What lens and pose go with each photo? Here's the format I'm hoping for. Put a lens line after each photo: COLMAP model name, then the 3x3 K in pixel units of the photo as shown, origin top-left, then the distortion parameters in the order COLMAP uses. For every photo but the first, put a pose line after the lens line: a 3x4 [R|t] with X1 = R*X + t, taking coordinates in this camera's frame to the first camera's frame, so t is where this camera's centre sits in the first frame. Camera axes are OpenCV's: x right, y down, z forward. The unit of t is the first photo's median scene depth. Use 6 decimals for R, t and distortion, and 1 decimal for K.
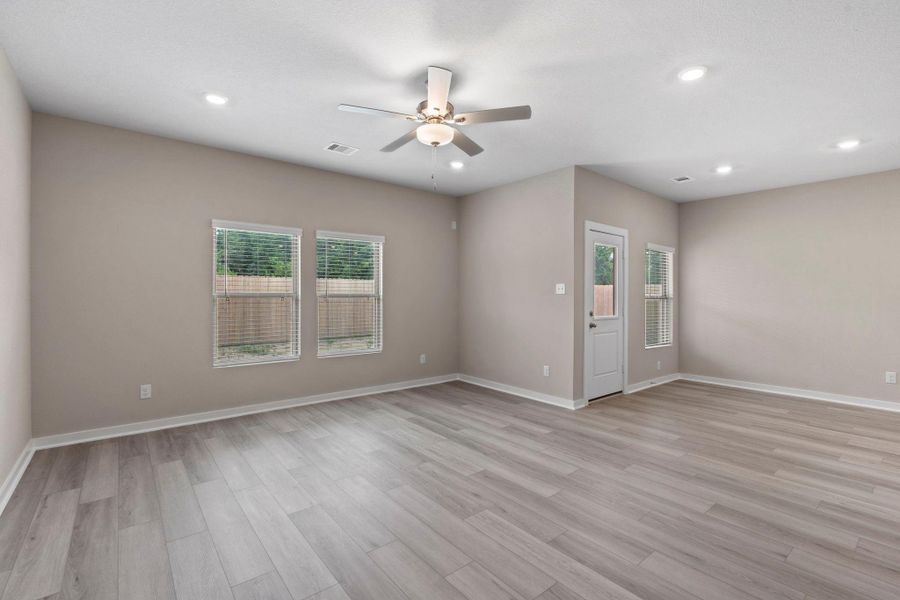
lens RADIAL K [[406.7, 0, 450.0], [0, 406.7, 300.0], [0, 0, 1]] dist [-0.000420, 0.000003]
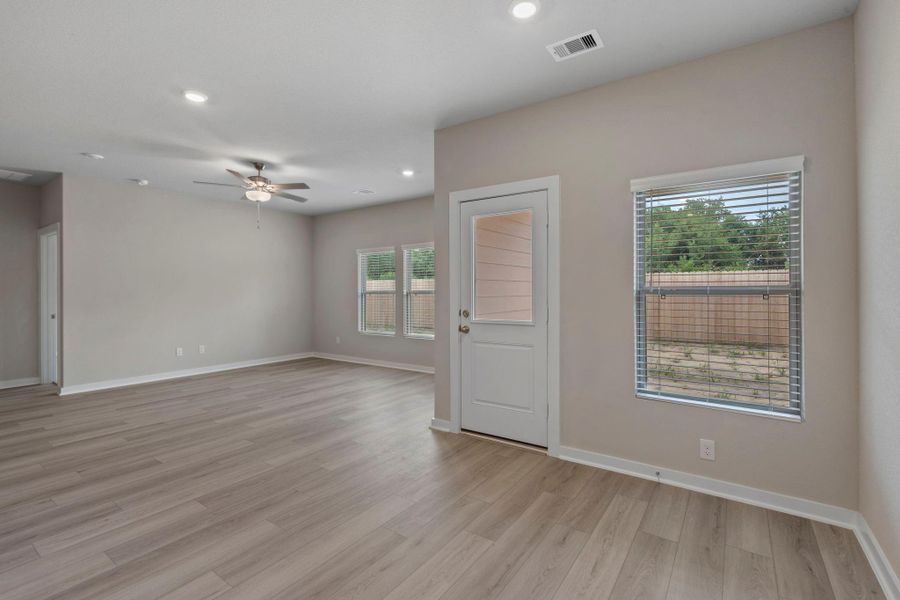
lens RADIAL K [[406.7, 0, 450.0], [0, 406.7, 300.0], [0, 0, 1]] dist [-0.000420, 0.000003]
pose [[0.273520, 0.011540, -0.961797, 1.521698], [-0.003821, 0.999933, 0.010911, 0.000923], [0.961859, 0.000690, 0.273546, 1.111351]]
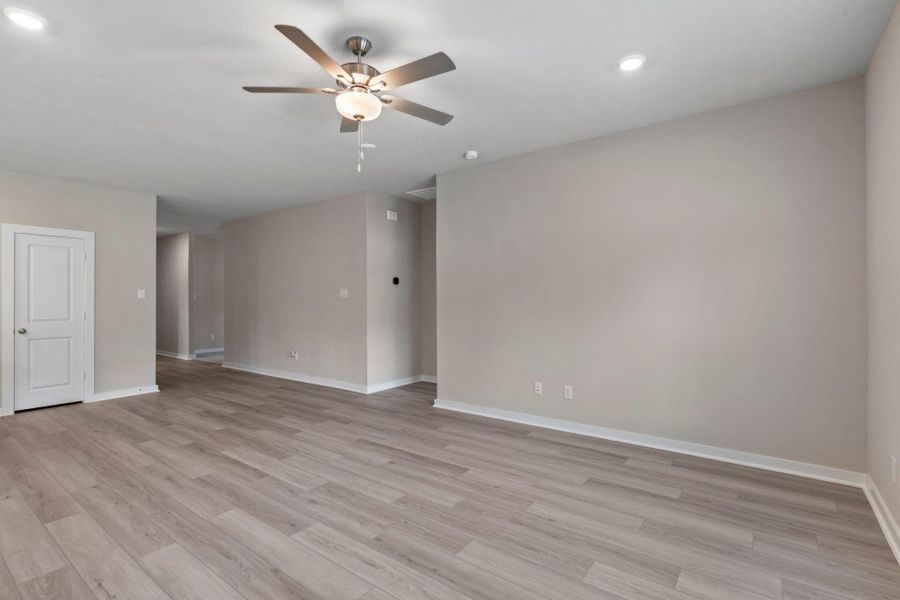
lens RADIAL K [[428.7, 0, 450.0], [0, 428.7, 300.0], [0, 0, 1]] dist [0.003697, 0.000431]
pose [[-0.971200, 0.001208, -0.238264, -0.008631], [-0.000867, 0.999963, 0.008602, -0.014769], [0.238265, 0.008561, -0.971162, 1.619285]]
